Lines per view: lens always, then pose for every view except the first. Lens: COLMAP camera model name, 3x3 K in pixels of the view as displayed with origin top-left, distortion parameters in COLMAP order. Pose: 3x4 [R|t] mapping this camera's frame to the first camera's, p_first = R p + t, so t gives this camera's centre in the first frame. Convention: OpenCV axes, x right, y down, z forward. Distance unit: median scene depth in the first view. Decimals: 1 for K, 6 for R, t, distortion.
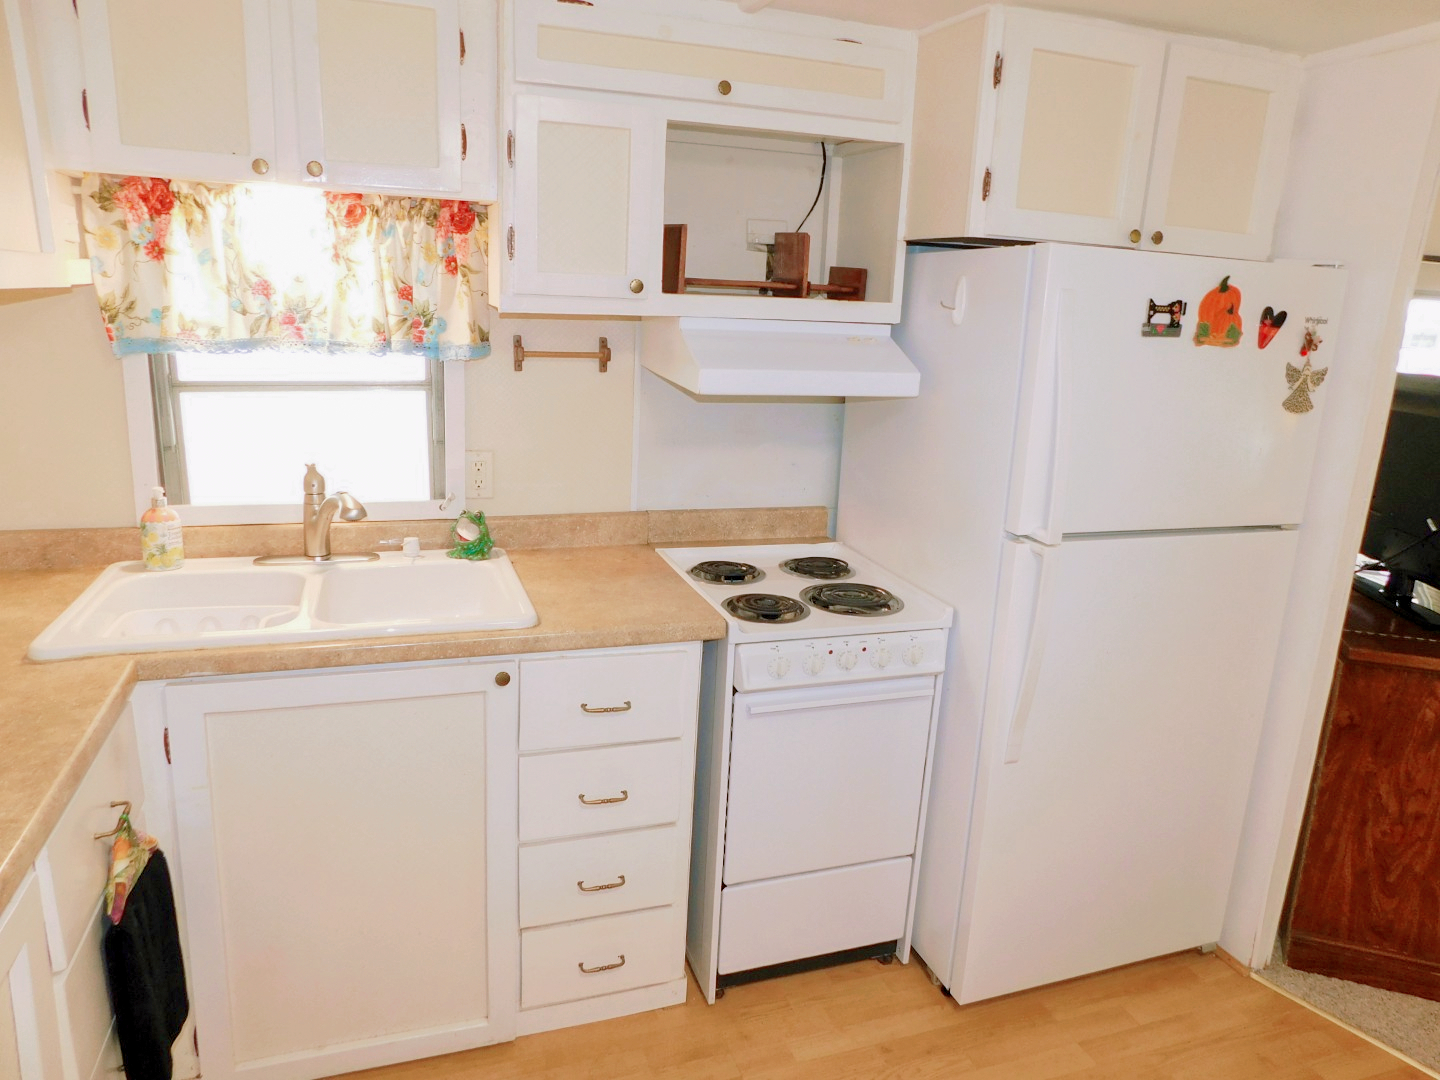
lens RADIAL K [[949.4, 0, 721.1], [0, 949.4, 534.0], [0, 0, 1]] dist [-0.069486, 0.055327]
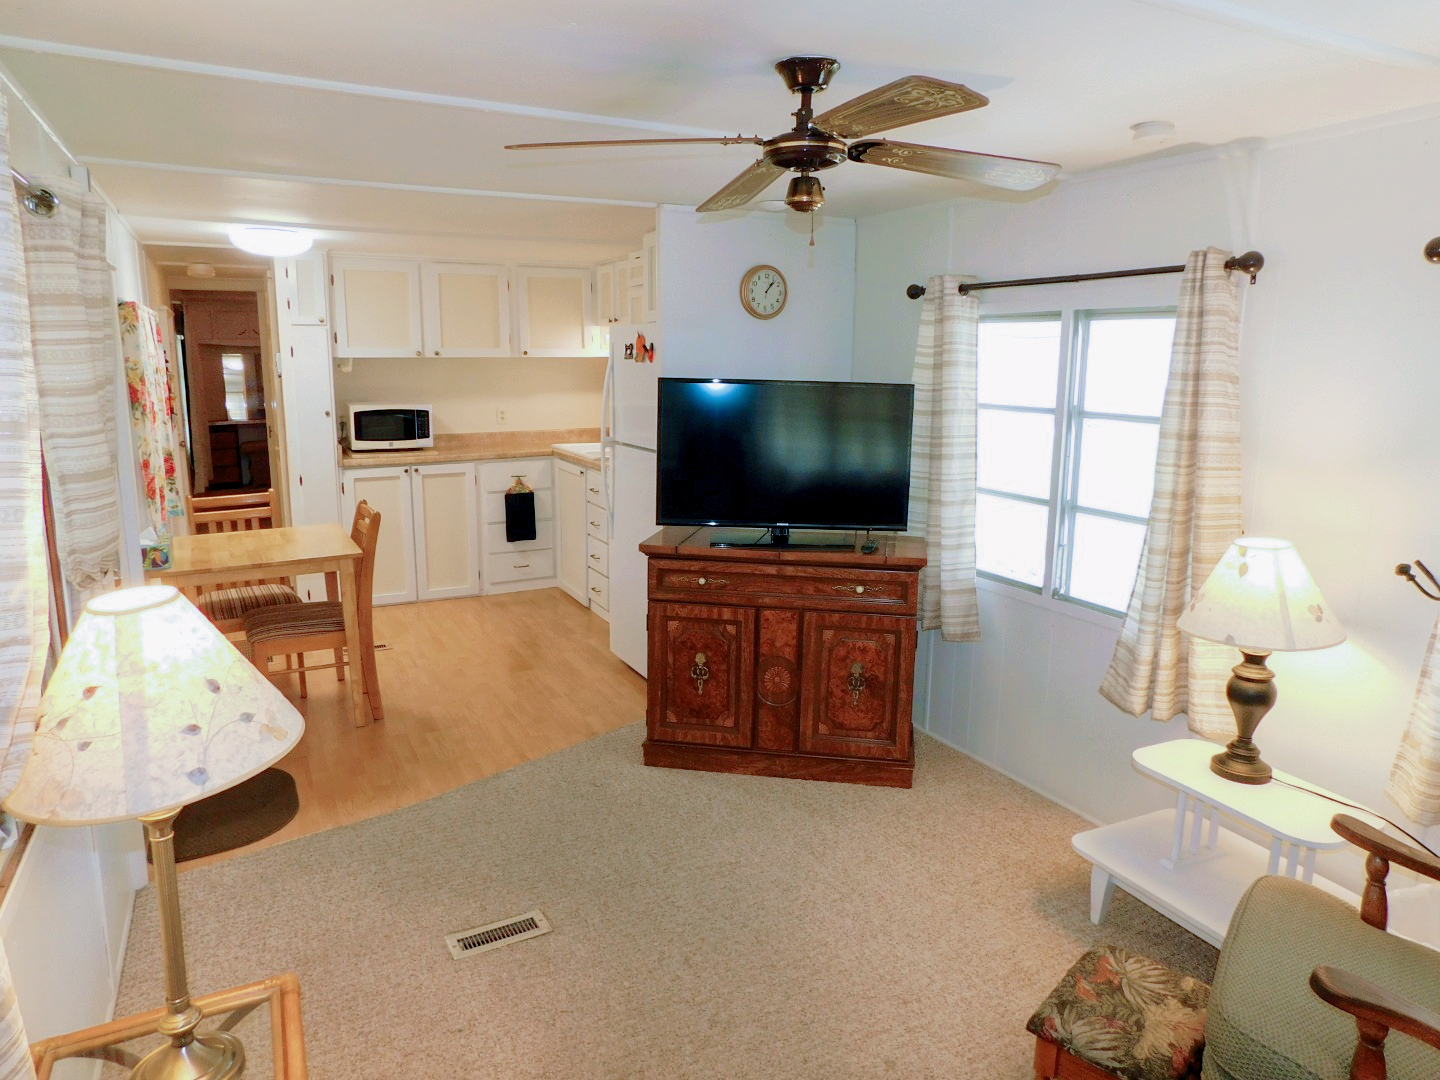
lens RADIAL K [[949.4, 0, 721.1], [0, 949.4, 534.0], [0, 0, 1]] dist [-0.069486, 0.055327]
pose [[0.122444, 0.140774, -0.982441, 2.507374], [-0.238511, 0.965053, 0.108556, -0.087416], [0.963390, 0.221031, 0.151741, 0.832420]]
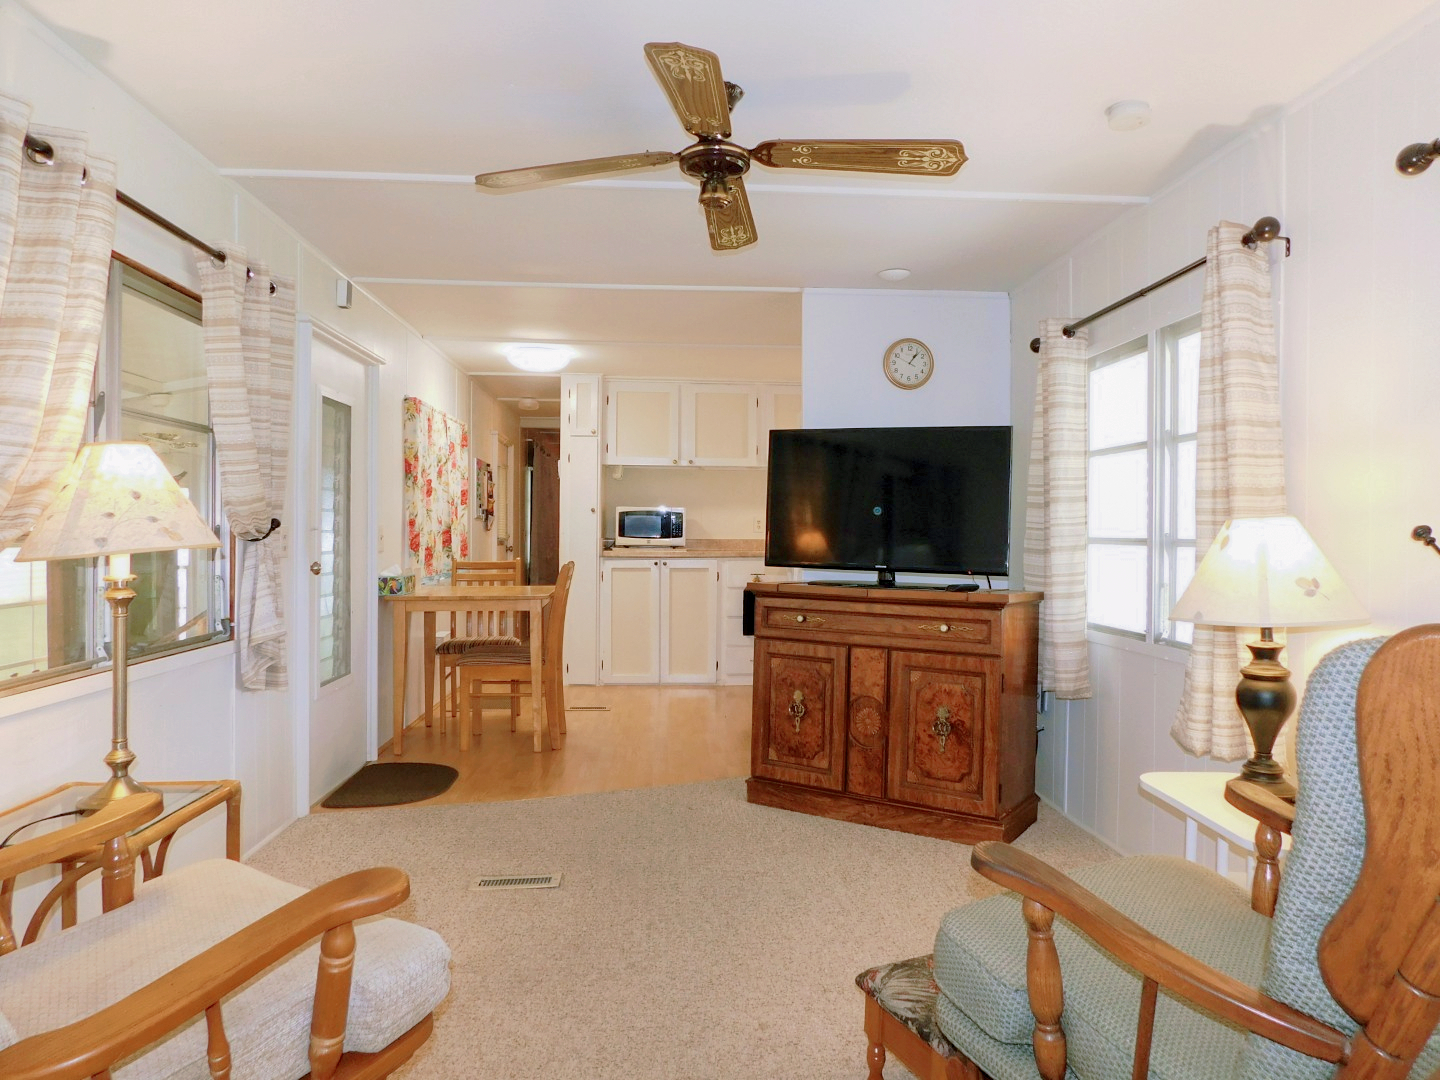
lens RADIAL K [[949.4, 0, 721.1], [0, 949.4, 534.0], [0, 0, 1]] dist [-0.069486, 0.055327]
pose [[-0.283420, -0.046915, -0.957848, 2.581829], [-0.250137, 0.967845, 0.026609, 0.019596], [0.925800, 0.247134, -0.286042, 1.380455]]
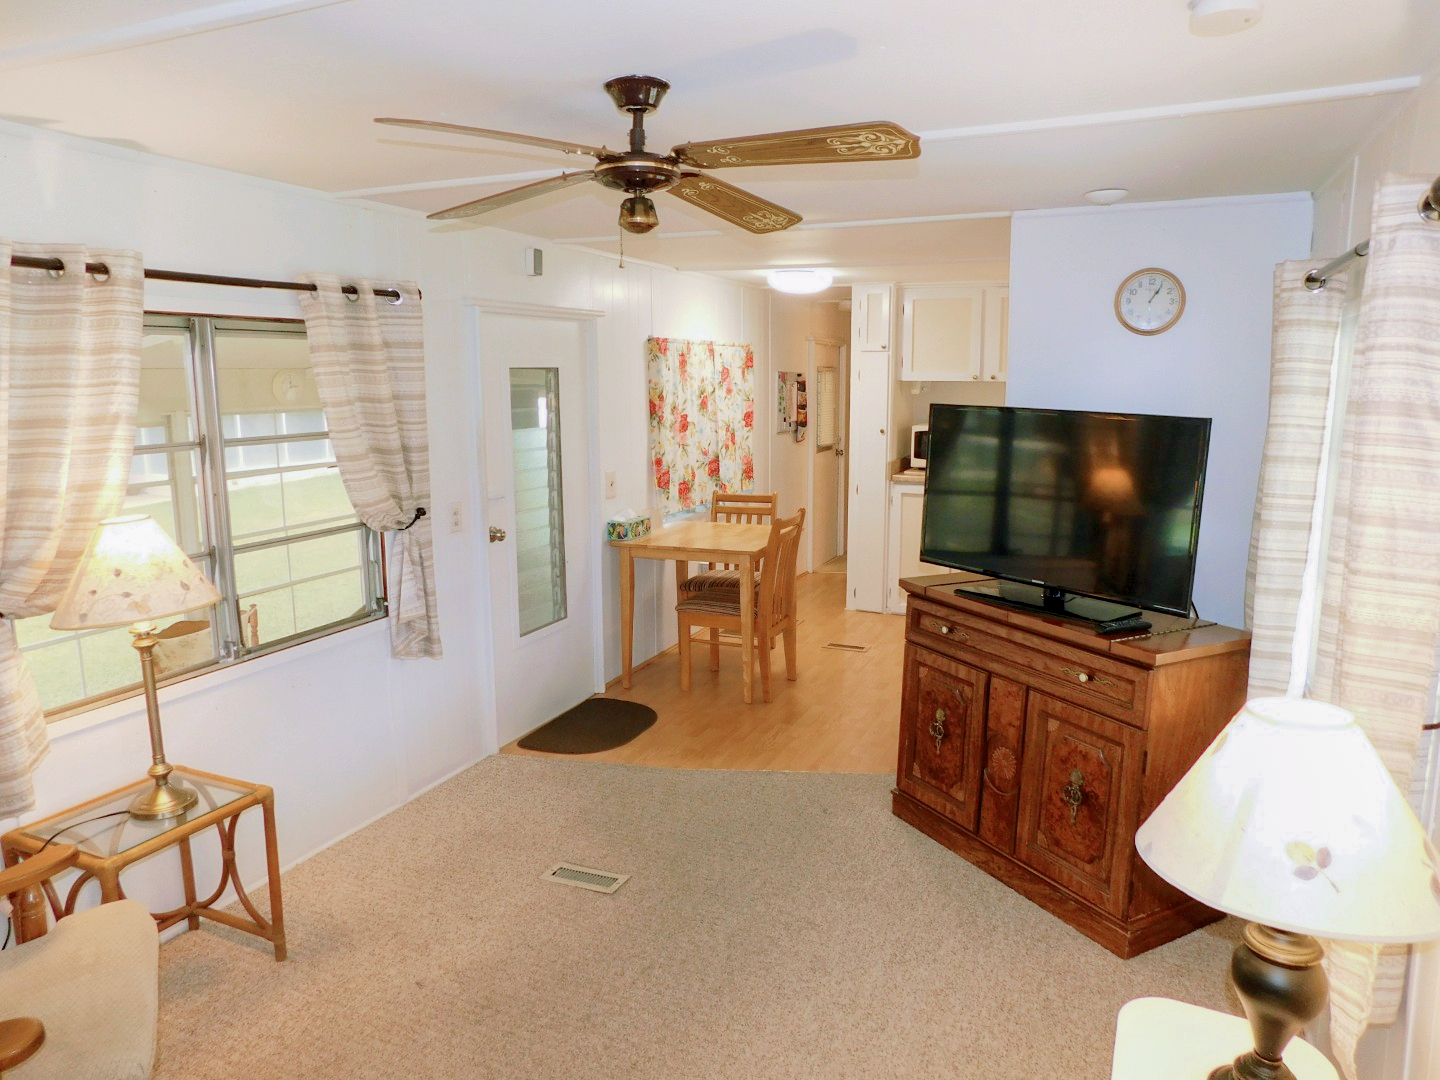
lens RADIAL K [[949.4, 0, 721.1], [0, 949.4, 534.0], [0, 0, 1]] dist [-0.069486, 0.055327]
pose [[-0.696221, 0.072157, -0.714192, 2.184109], [-0.202243, 0.934912, 0.291611, -0.316381], [0.688748, 0.347466, -0.636312, 1.700574]]
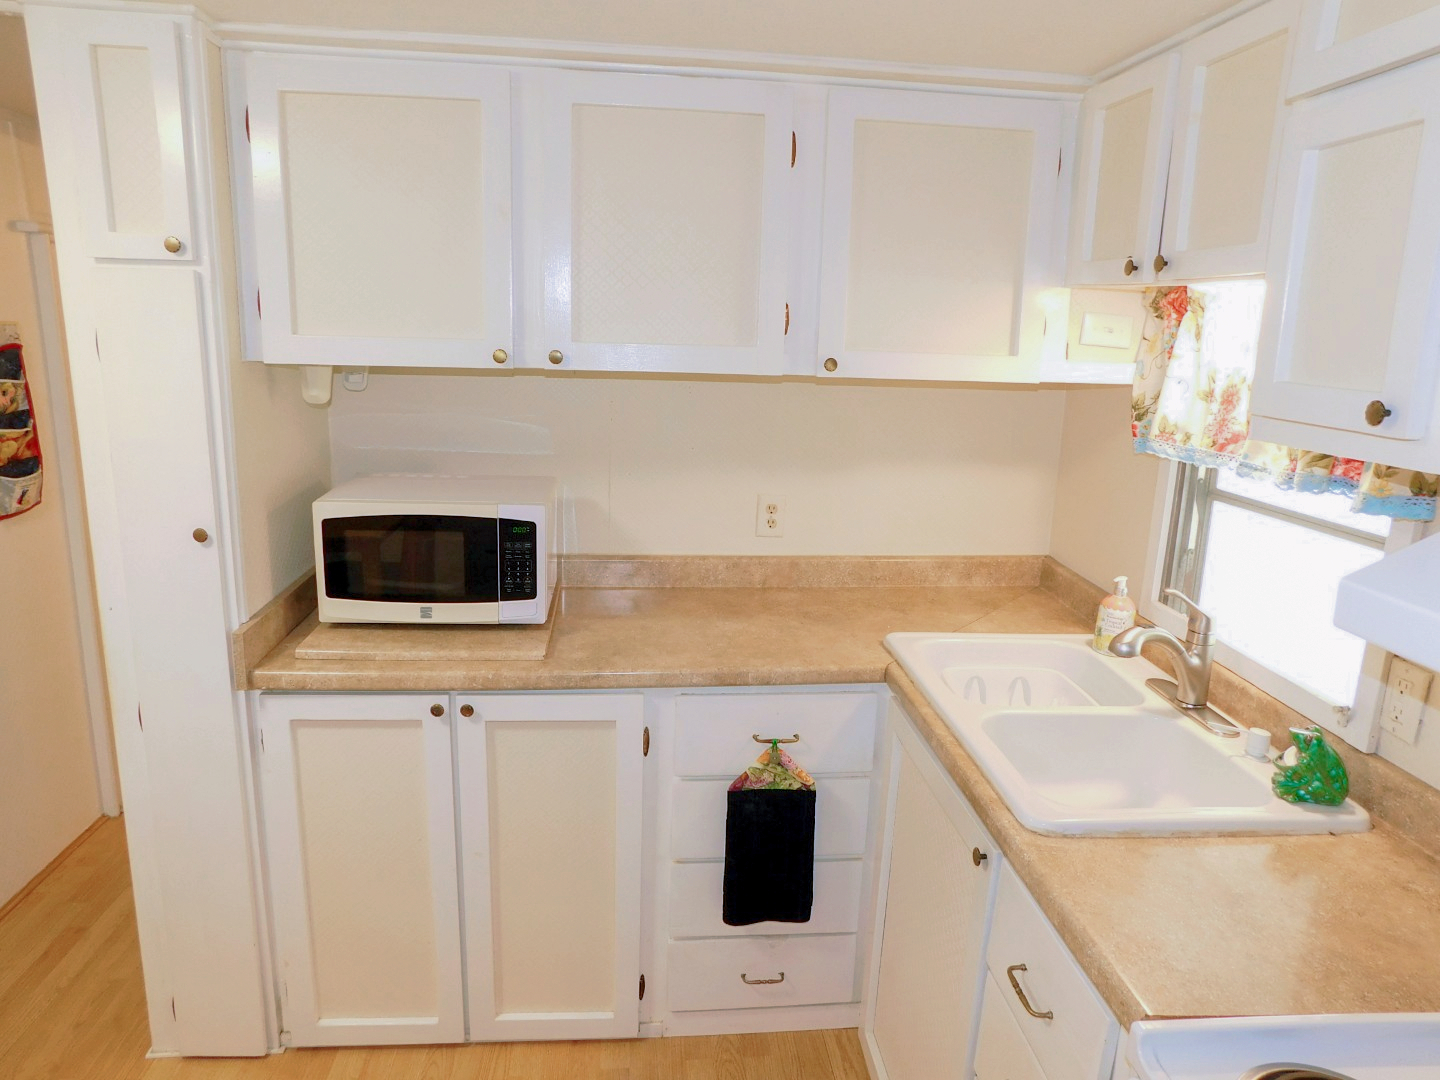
lens RADIAL K [[949.4, 0, 721.1], [0, 949.4, 534.0], [0, 0, 1]] dist [-0.069486, 0.055327]
pose [[-0.249422, 0.166968, -0.953892, 0.461198], [-0.276162, 0.931858, 0.235321, -0.198869], [0.928183, 0.322123, -0.186315, 0.697302]]
